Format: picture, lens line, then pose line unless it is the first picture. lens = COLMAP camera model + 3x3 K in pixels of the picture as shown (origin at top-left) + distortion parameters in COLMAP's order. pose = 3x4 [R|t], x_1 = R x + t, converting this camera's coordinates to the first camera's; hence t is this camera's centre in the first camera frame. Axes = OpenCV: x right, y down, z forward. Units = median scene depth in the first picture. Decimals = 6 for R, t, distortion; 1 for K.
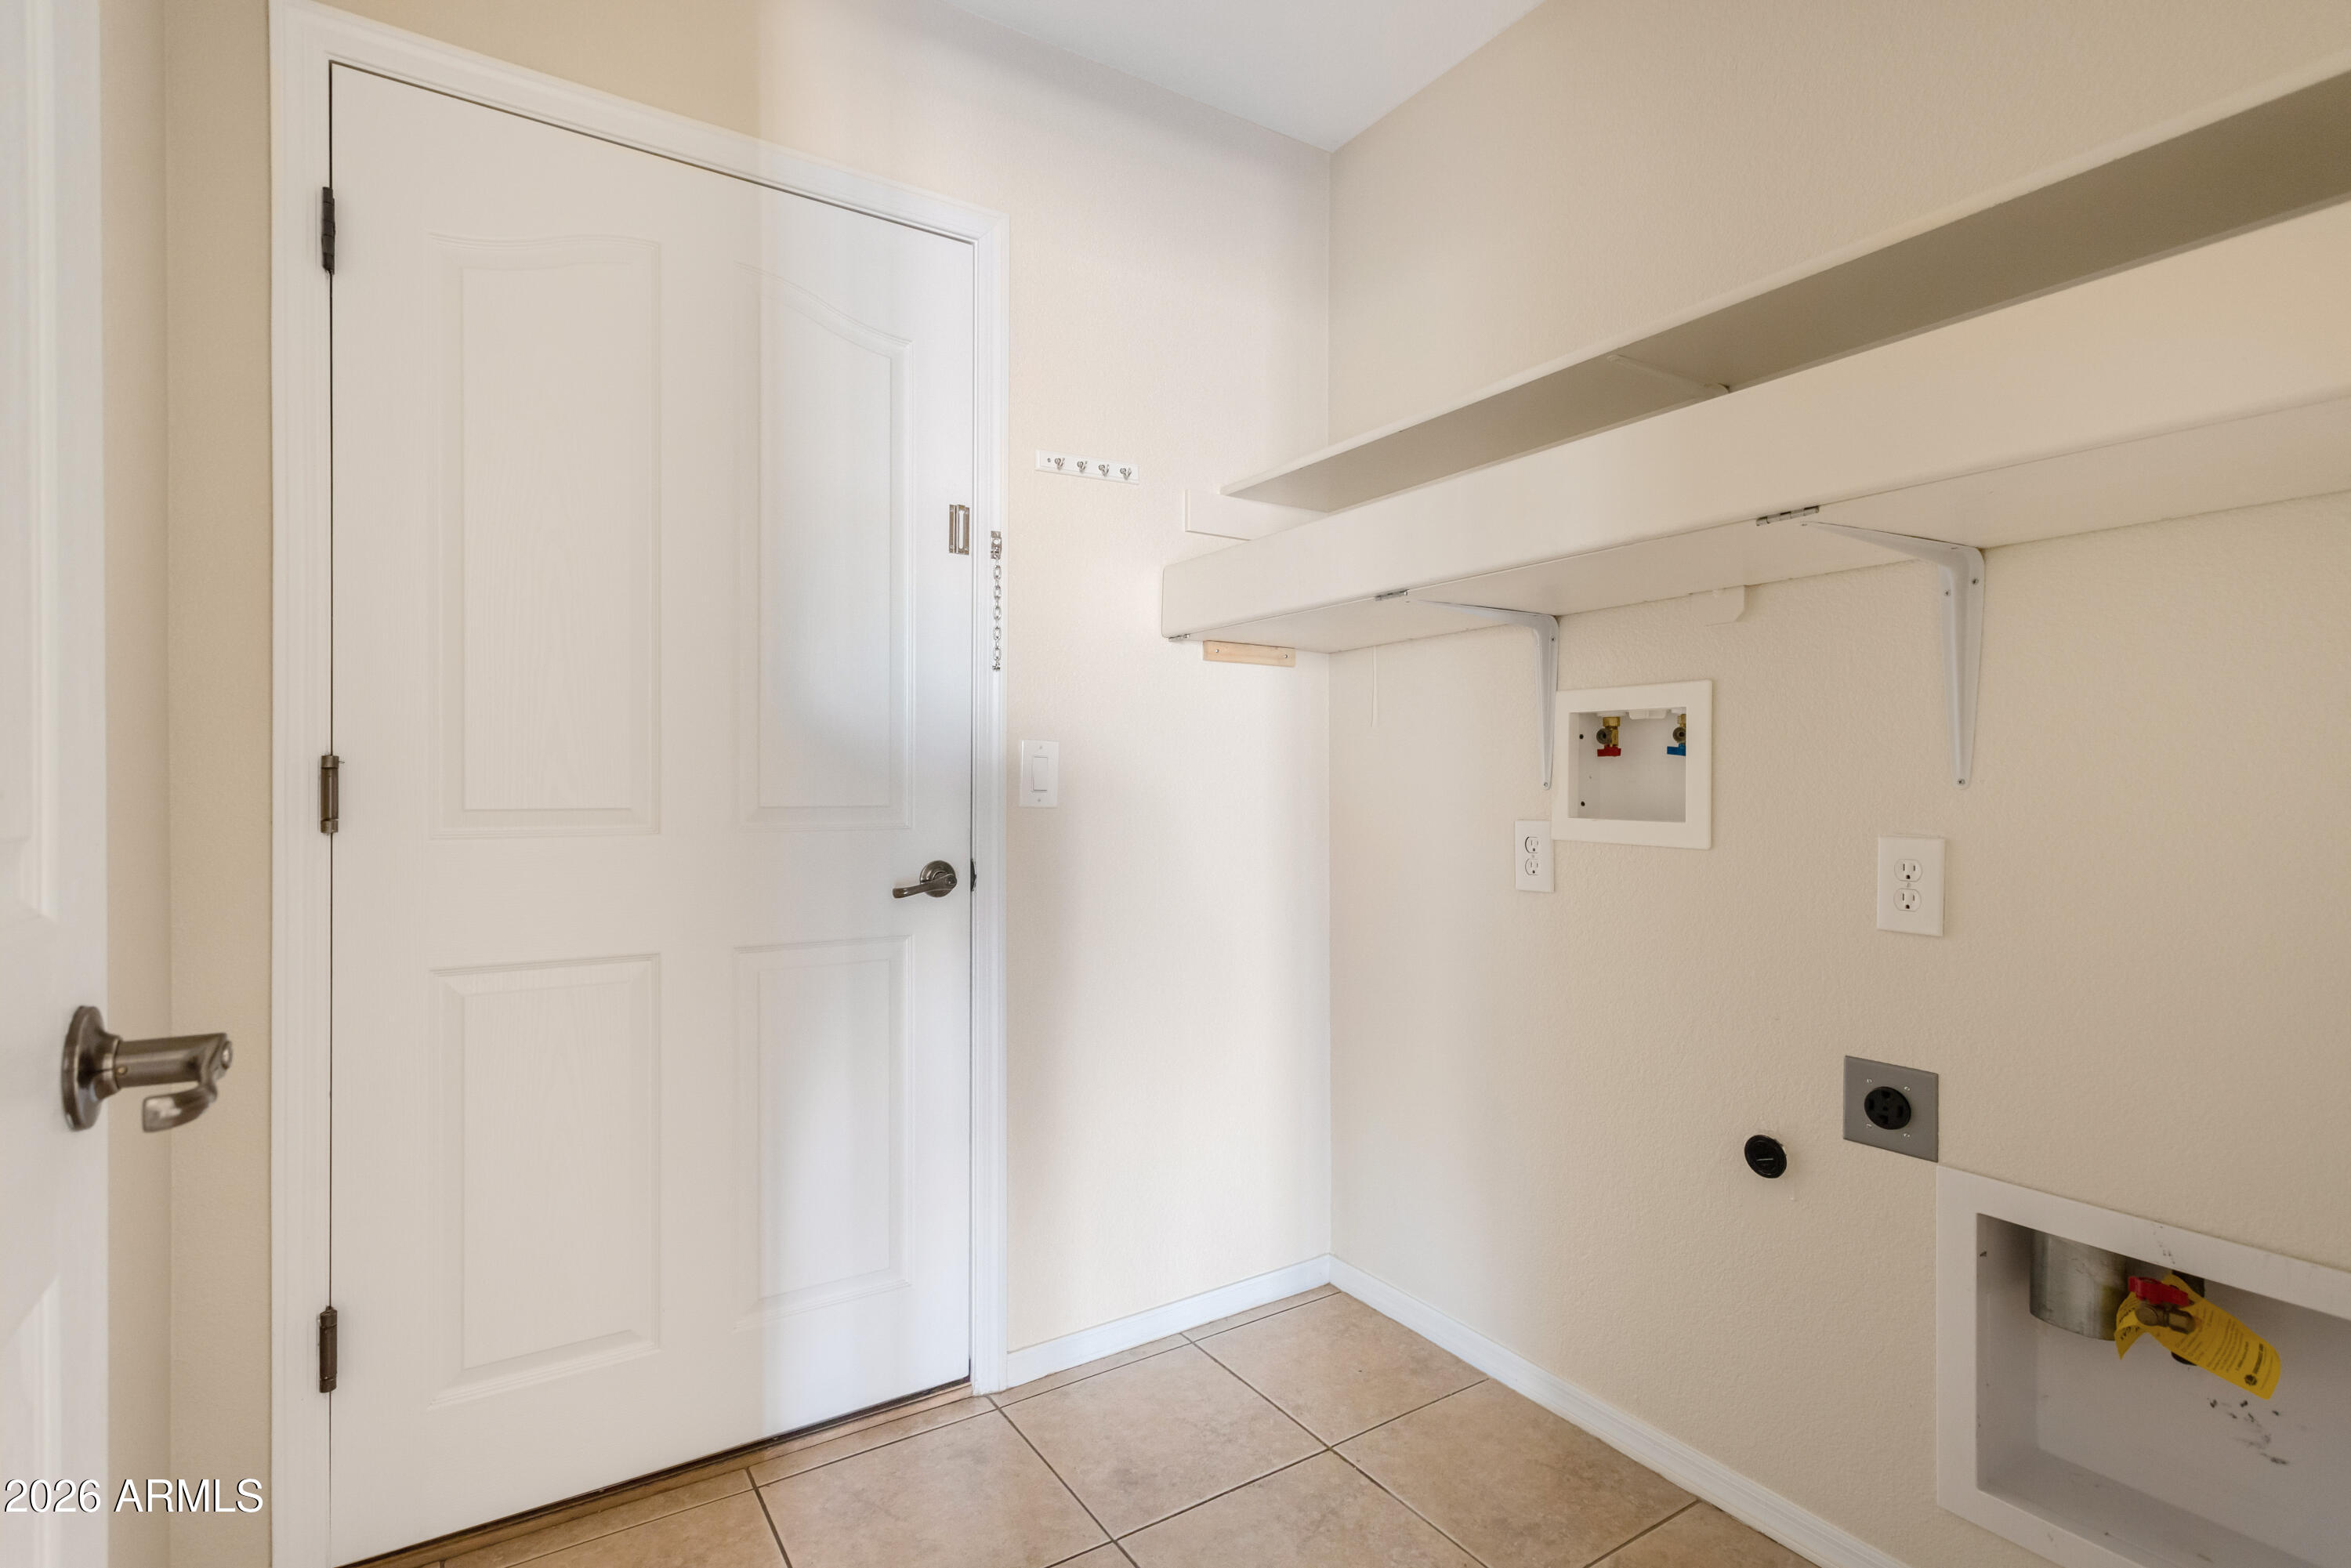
lens RADIAL K [[1141.1, 0, 1175.9], [0, 1141.1, 785.8], [0, 0, 1]] dist [0.000204, 0.001676]
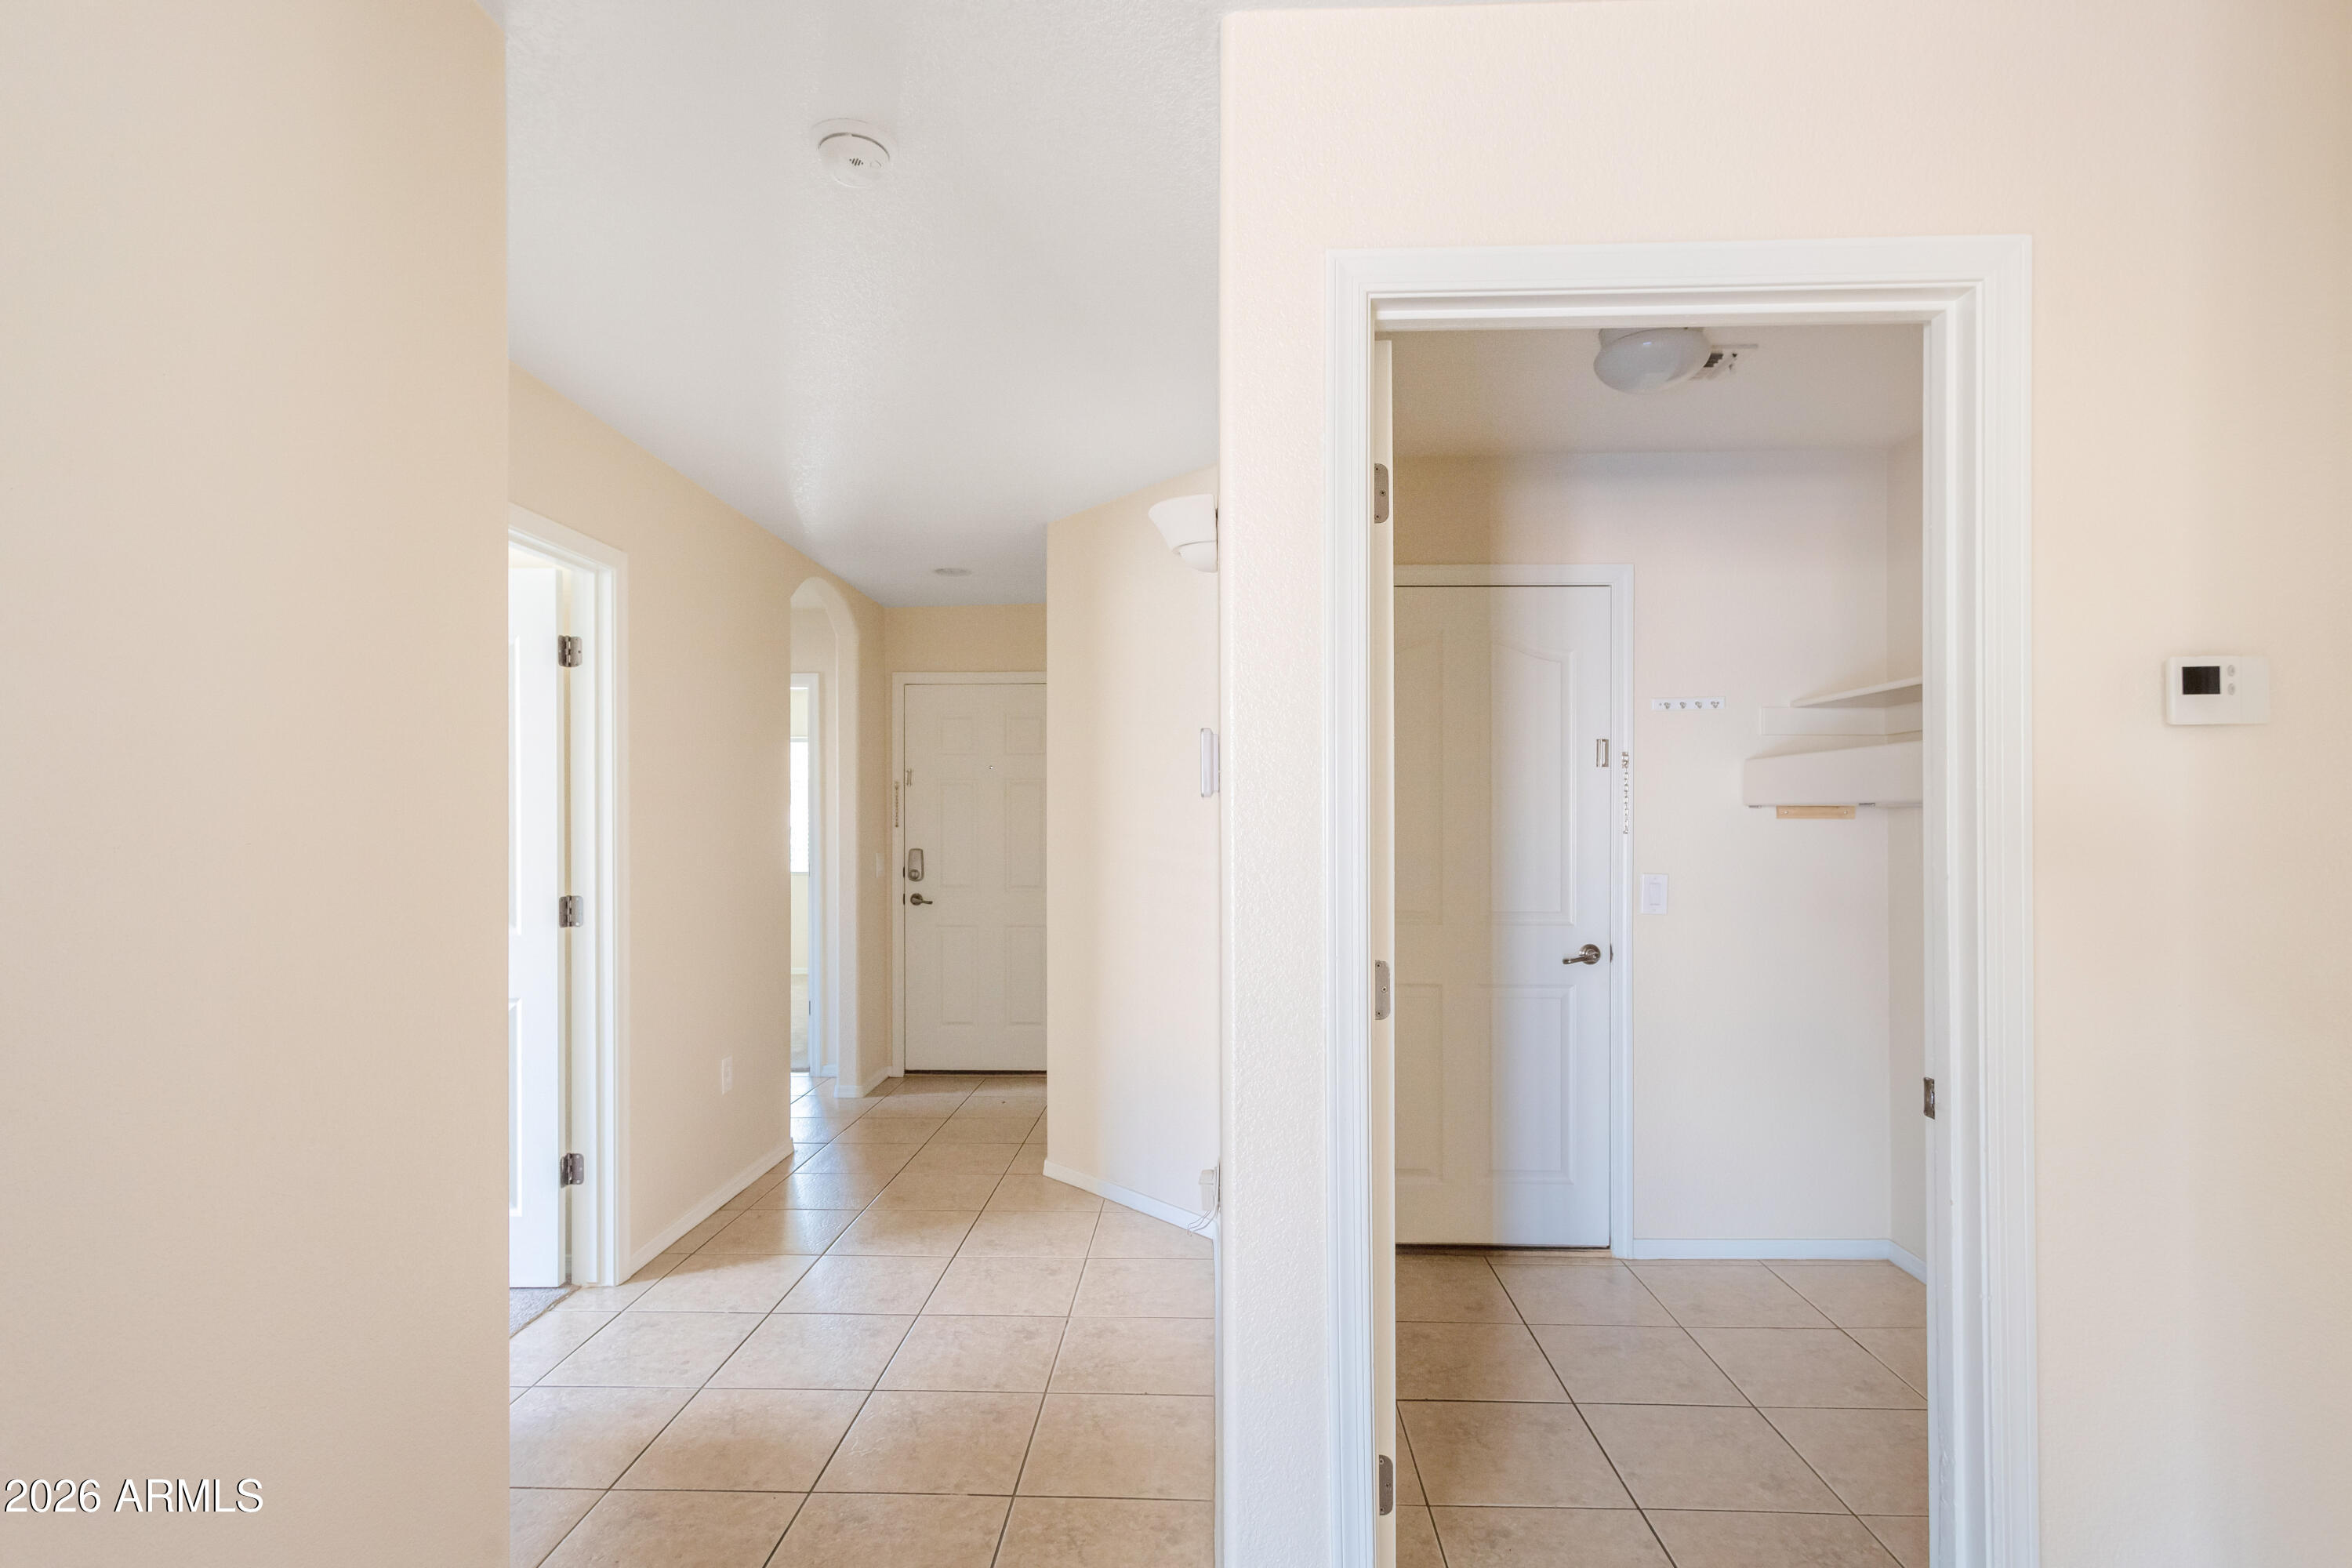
lens RADIAL K [[1141.6, 0, 1178.8], [0, 1141.6, 799.7], [0, 0, 1]] dist [0.000204, 0.001676]
pose [[0.821362, -0.006100, -0.570375, 0.268744], [-0.001019, 0.999926, -0.012162, -0.131109], [0.570406, 0.010570, 0.821295, -0.785665]]
